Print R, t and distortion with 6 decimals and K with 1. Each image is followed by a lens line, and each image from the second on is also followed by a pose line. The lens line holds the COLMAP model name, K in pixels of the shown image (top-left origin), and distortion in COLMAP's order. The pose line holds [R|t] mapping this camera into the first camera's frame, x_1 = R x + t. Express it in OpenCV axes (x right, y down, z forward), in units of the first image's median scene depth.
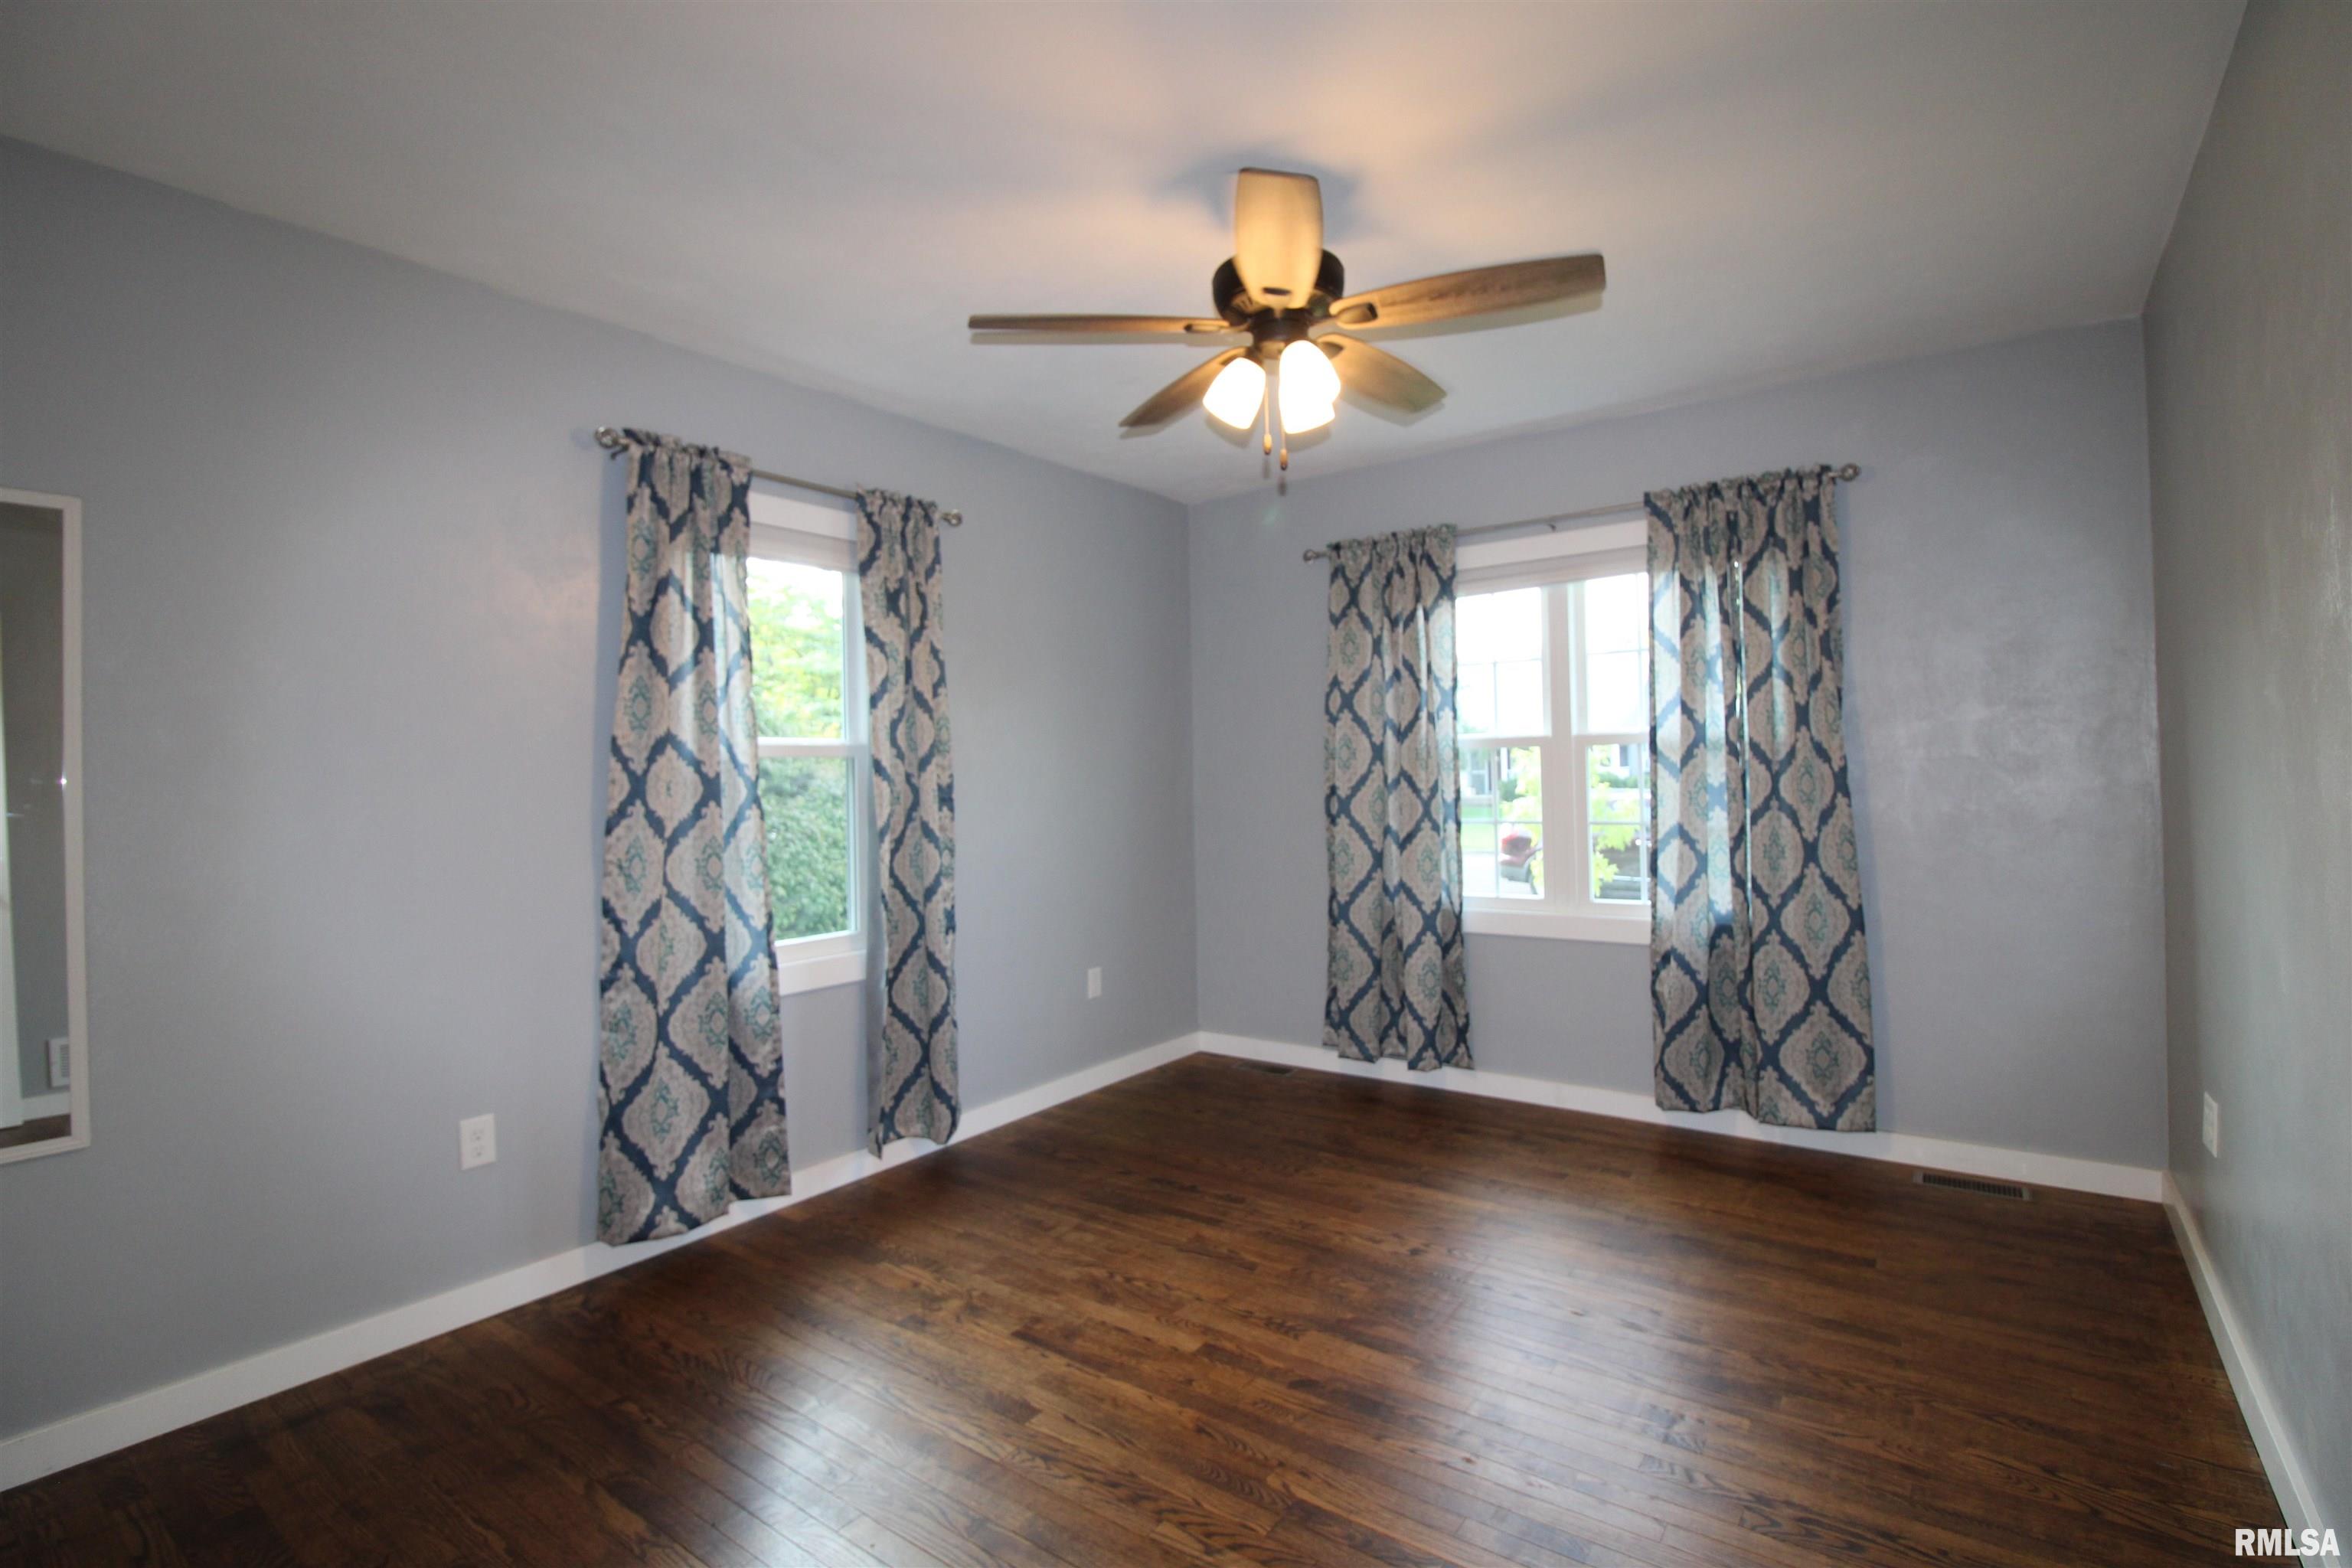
lens RADIAL K [[1091.7, 0, 1190.6], [0, 1091.7, 776.6], [0, 0, 1]] dist [-0.013226, -0.002725]
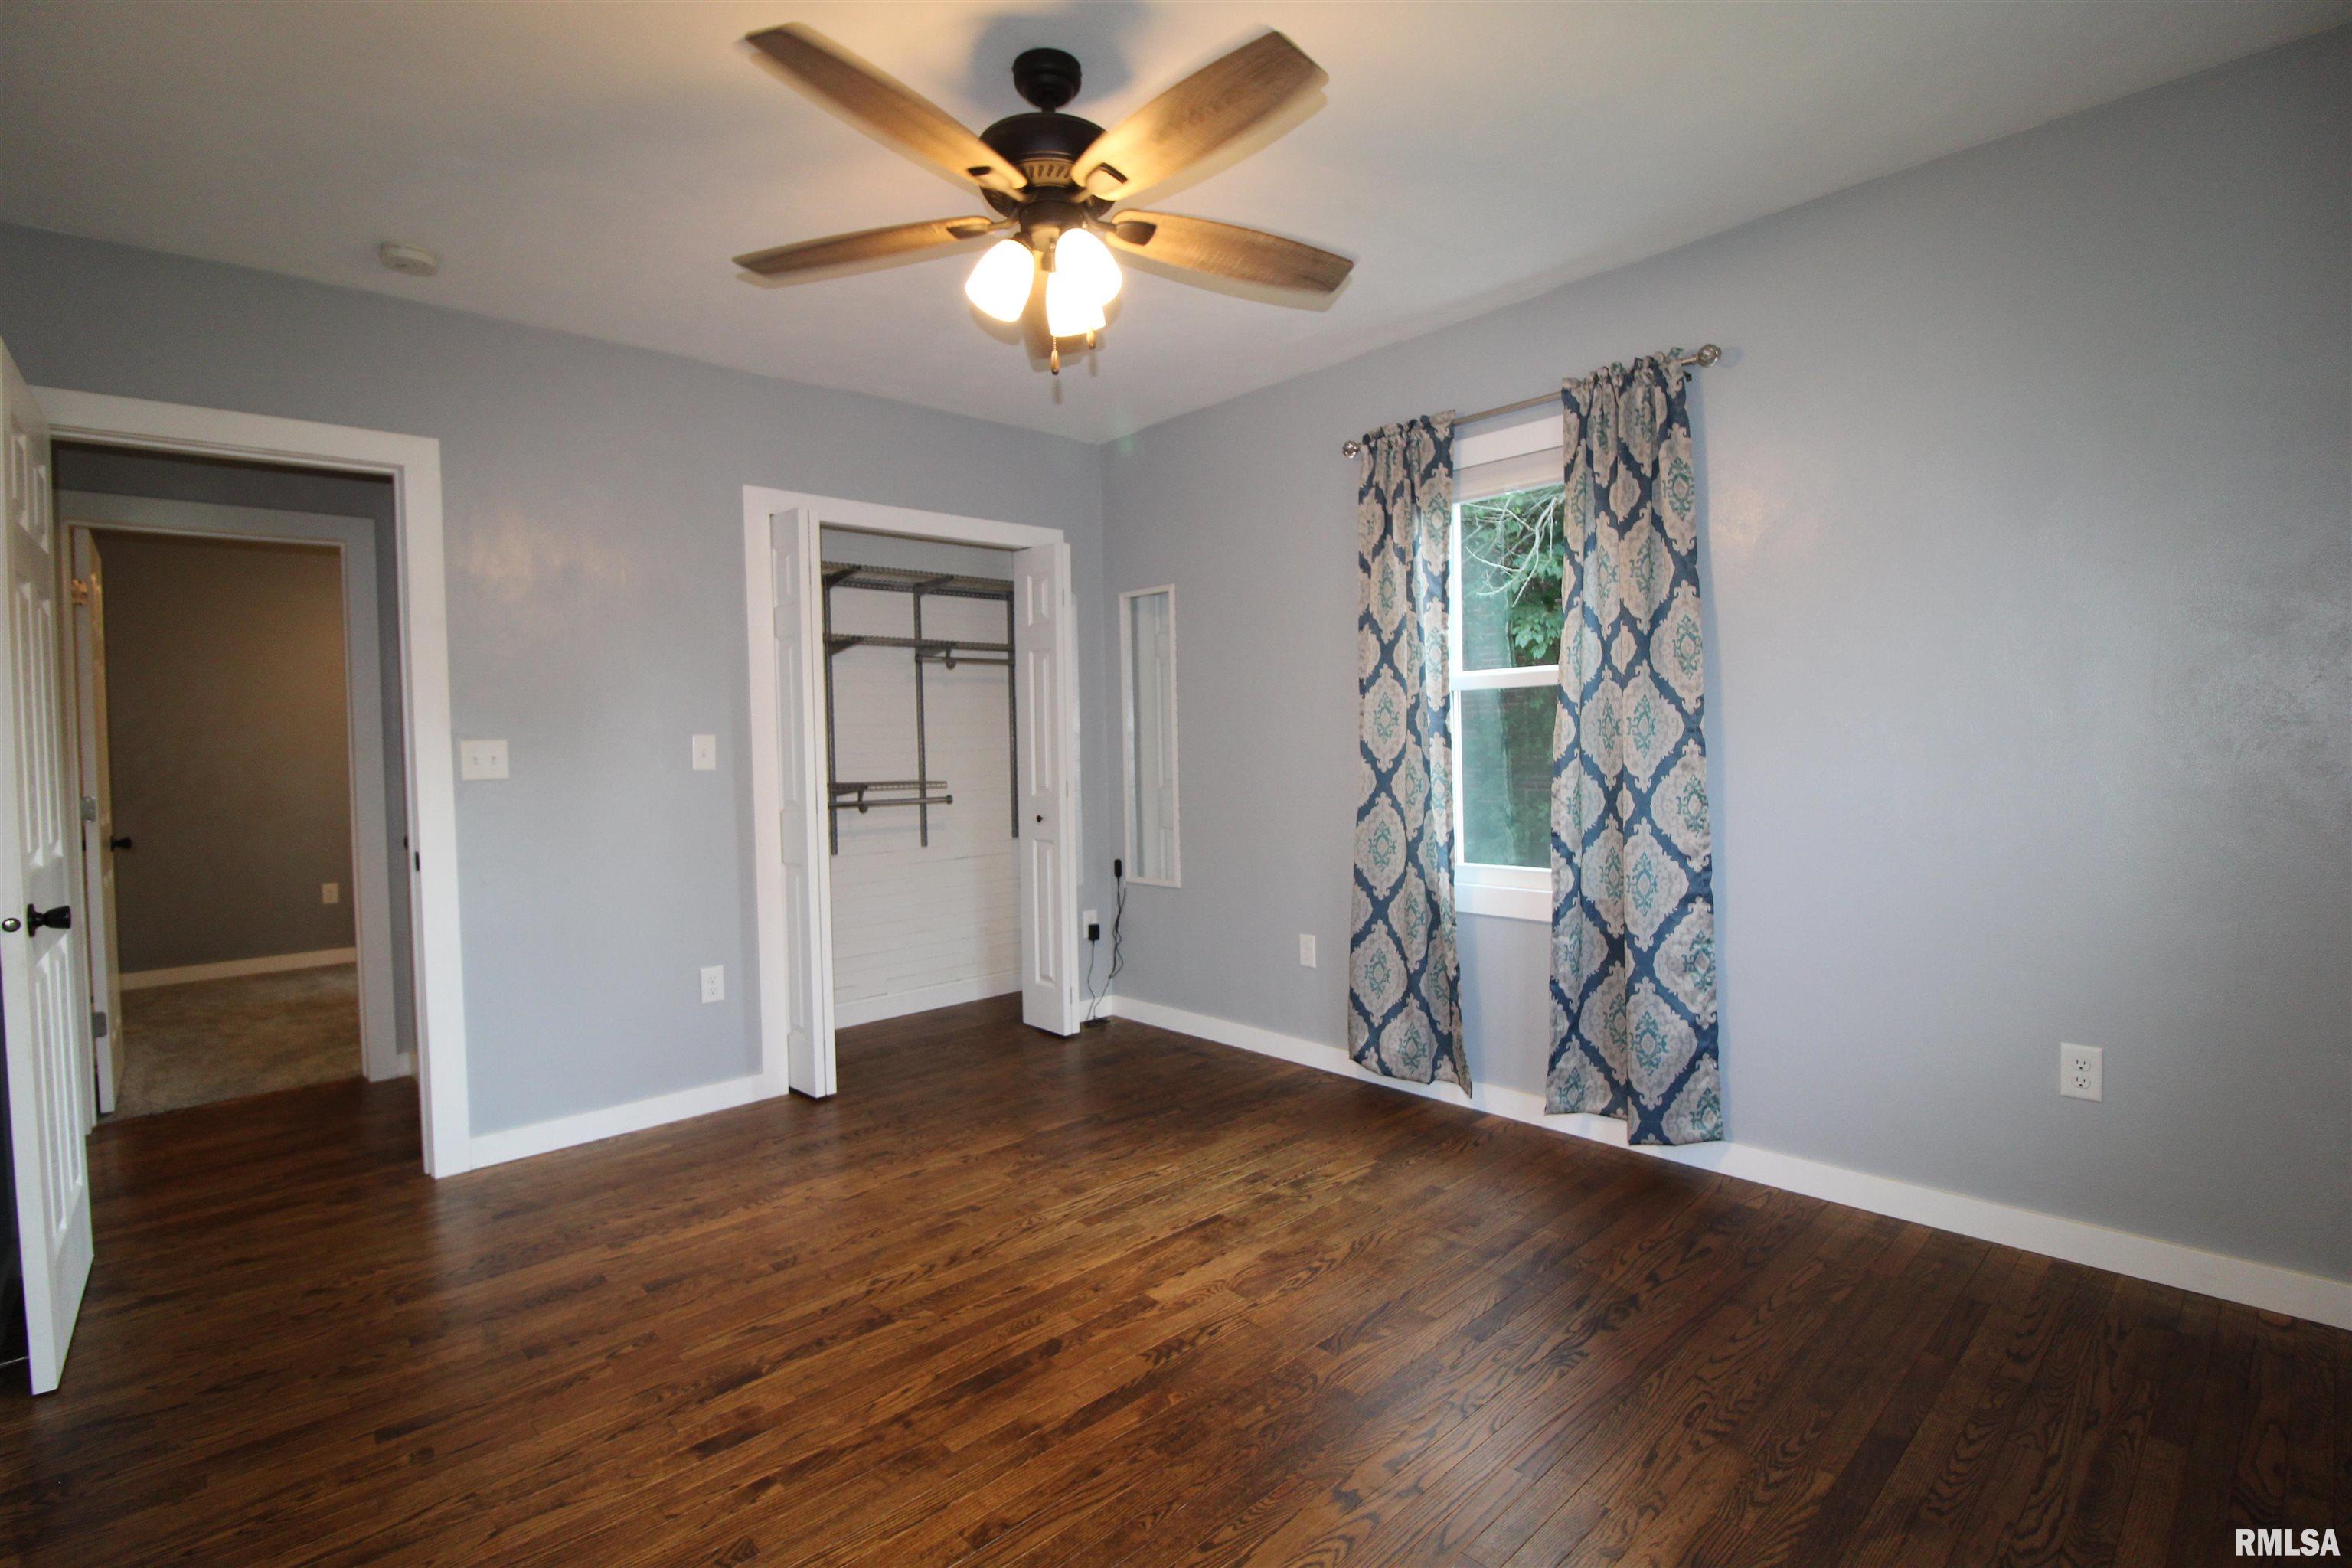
lens RADIAL K [[1091.7, 0, 1193.8], [0, 1091.7, 767.3], [0, 0, 1]] dist [-0.013226, -0.002725]
pose [[-0.179393, 0.052860, -0.982356, 0.794655], [0.025866, 0.998464, 0.049003, 0.000736], [0.983437, -0.016618, -0.180485, 1.034560]]
